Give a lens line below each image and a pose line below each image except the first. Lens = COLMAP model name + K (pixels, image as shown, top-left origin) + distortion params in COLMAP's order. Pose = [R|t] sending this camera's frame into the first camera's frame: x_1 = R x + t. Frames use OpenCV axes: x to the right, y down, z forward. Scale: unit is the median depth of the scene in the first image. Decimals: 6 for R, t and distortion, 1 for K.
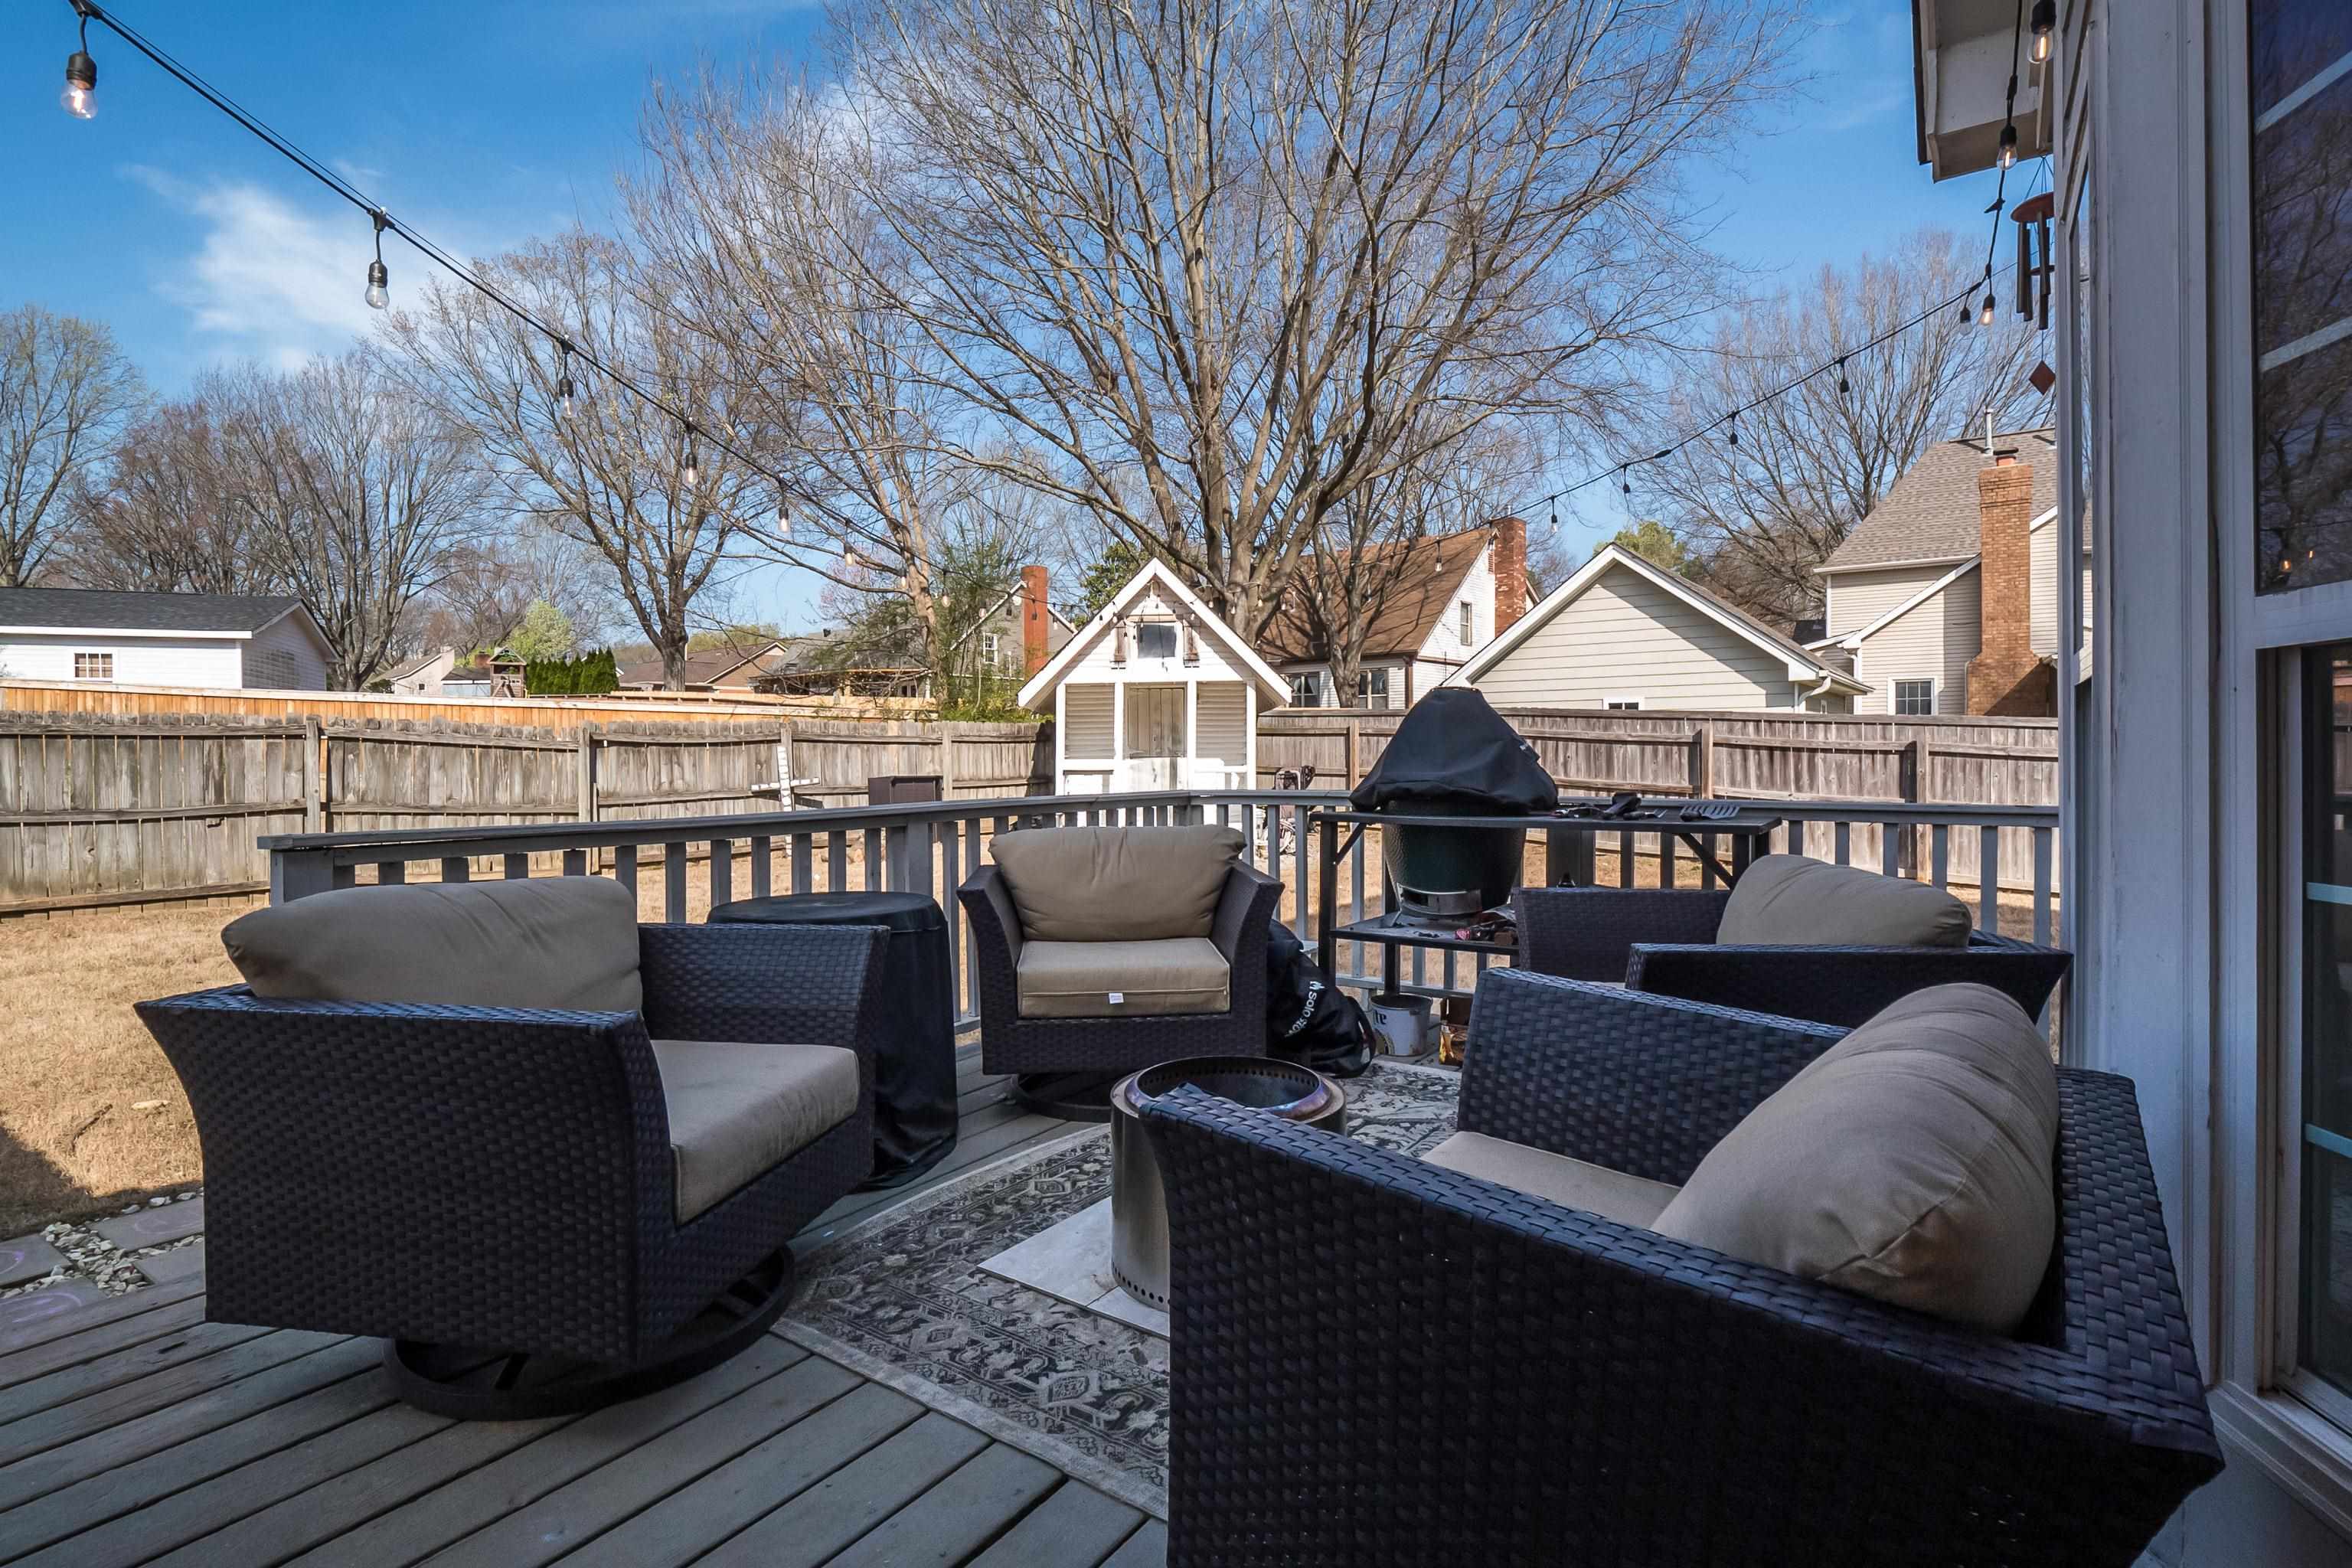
lens RADIAL K [[1121.0, 0, 1214.0], [0, 1121.0, 772.7], [0, 0, 1]] dist [-0.012387, 0.001030]
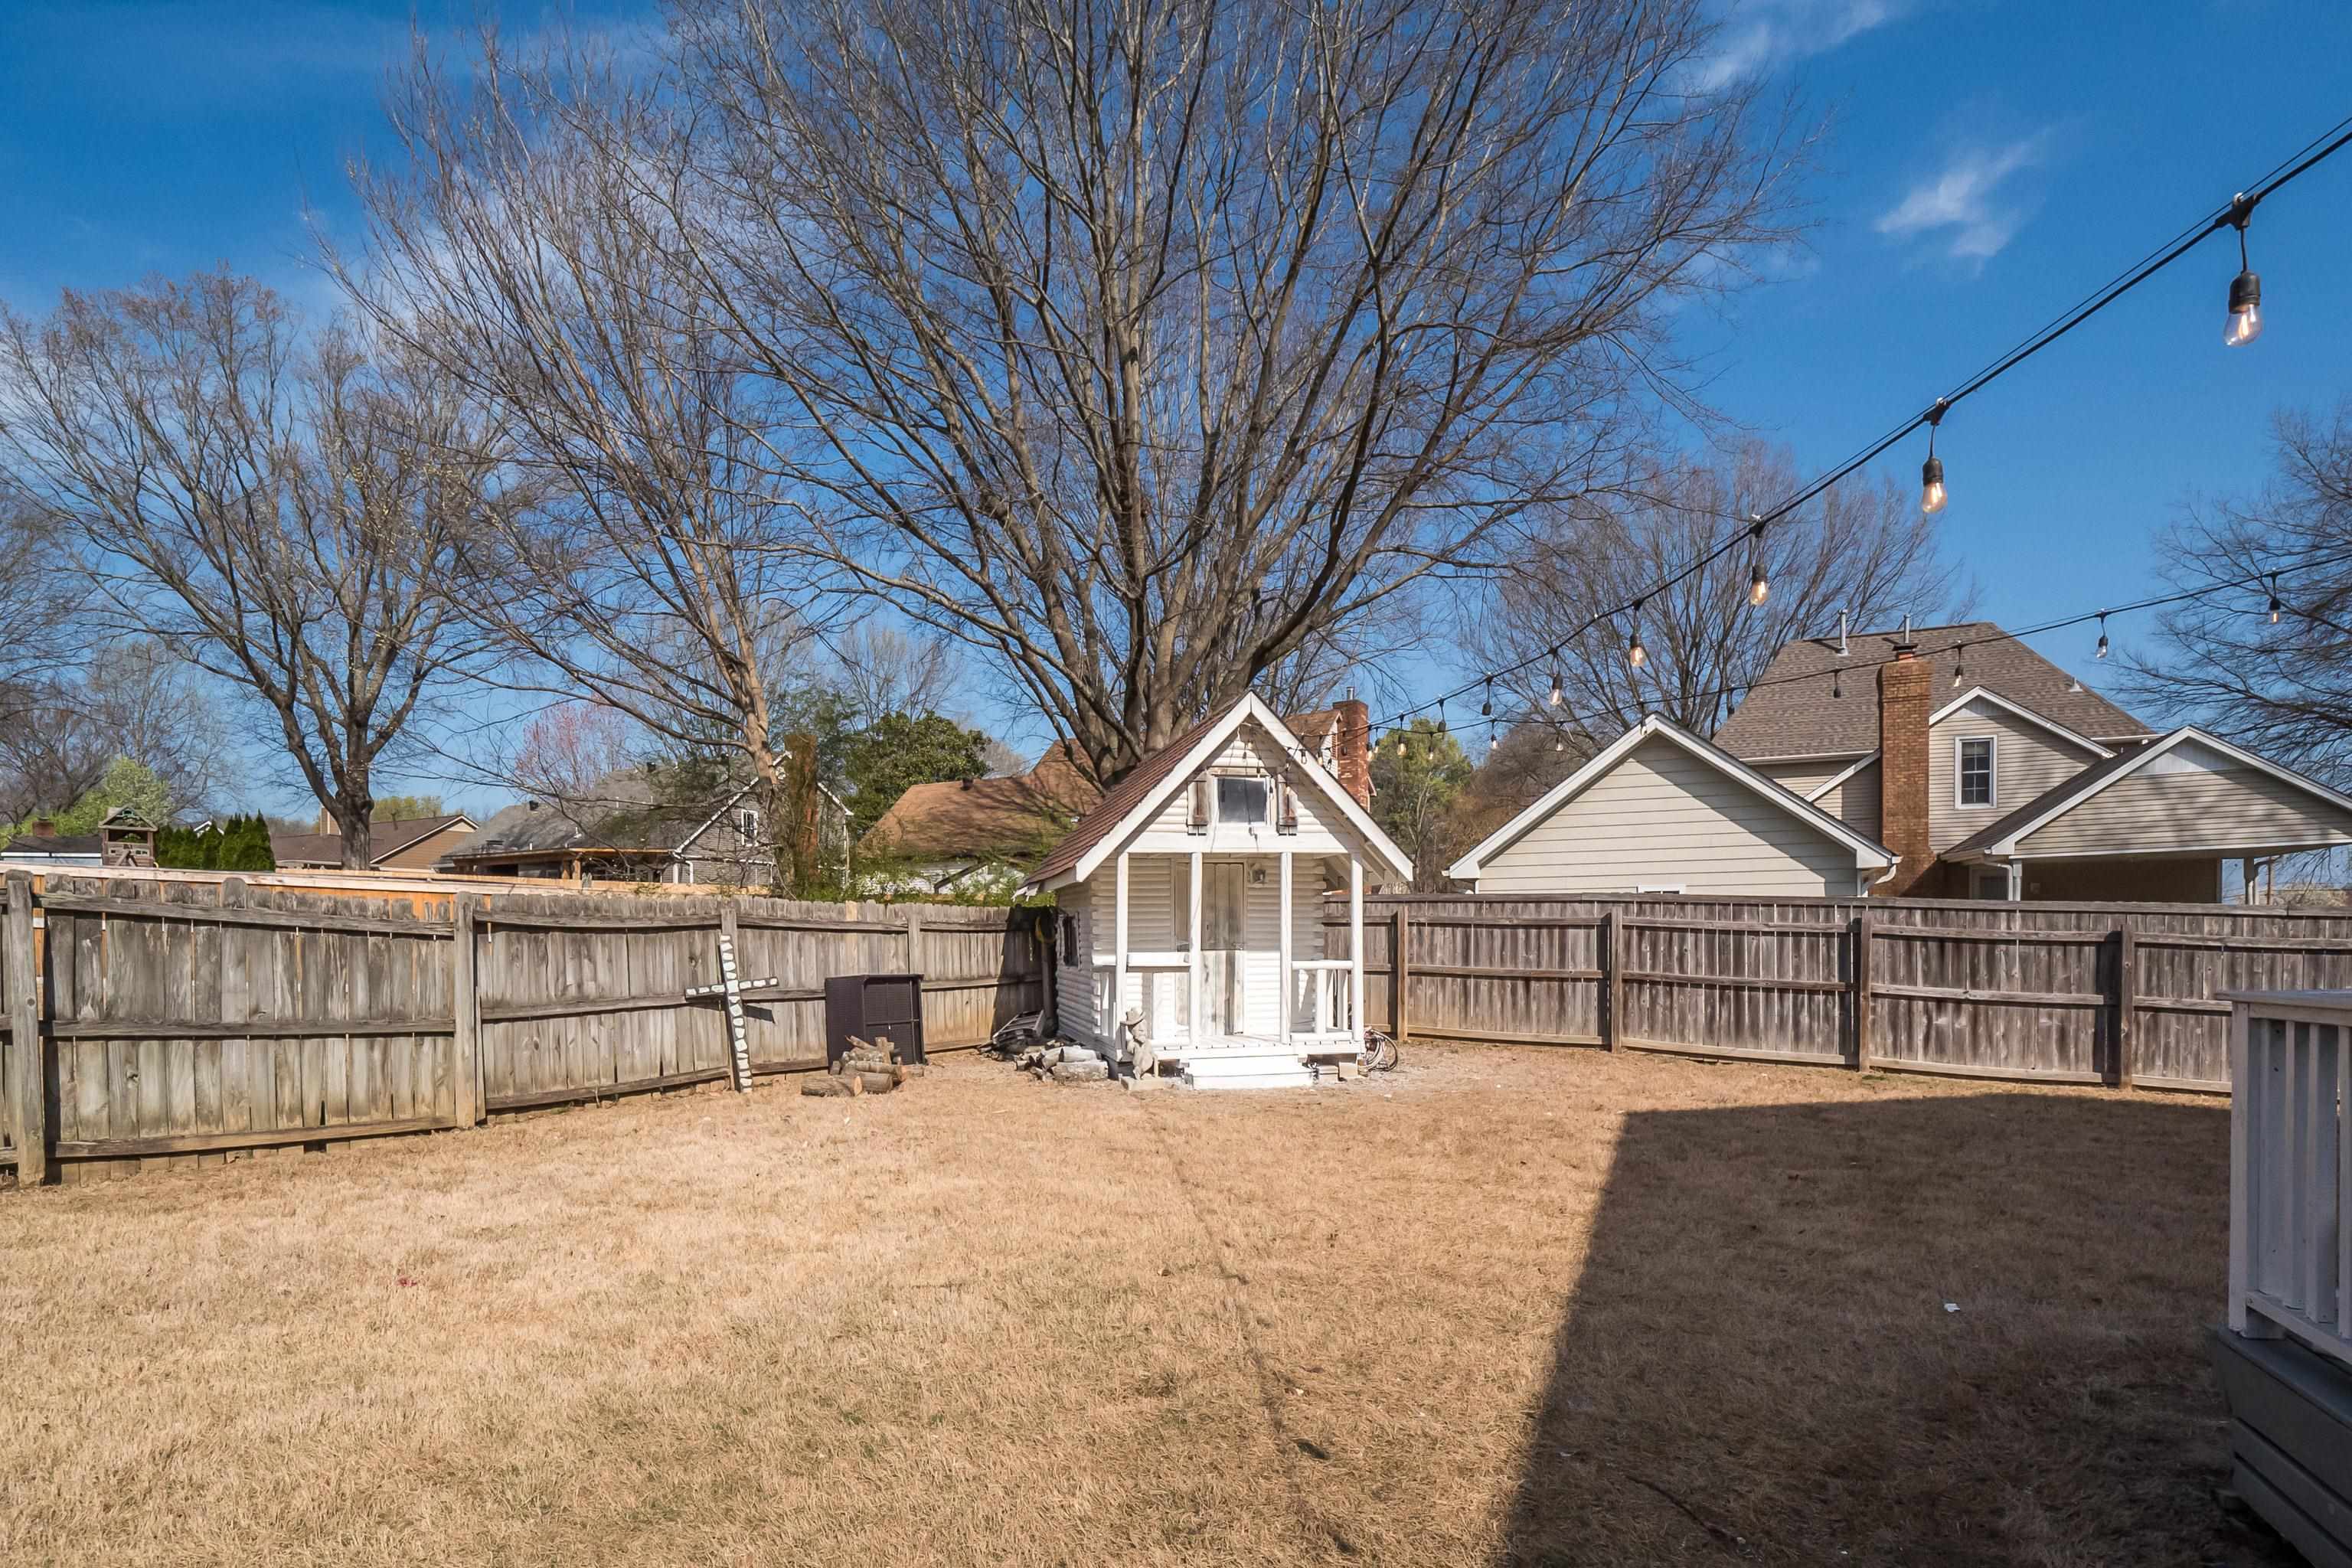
lens RADIAL K [[1177.0, 0, 1190.5], [0, 1177.0, 969.9], [0, 0, 1]] dist [-0.006668, -0.000658]
pose [[0.977428, -0.002377, 0.211257, -0.259816], [0.002953, 0.999993, -0.002410, 0.002270], [-0.211250, 0.002979, 0.977428, 0.206290]]
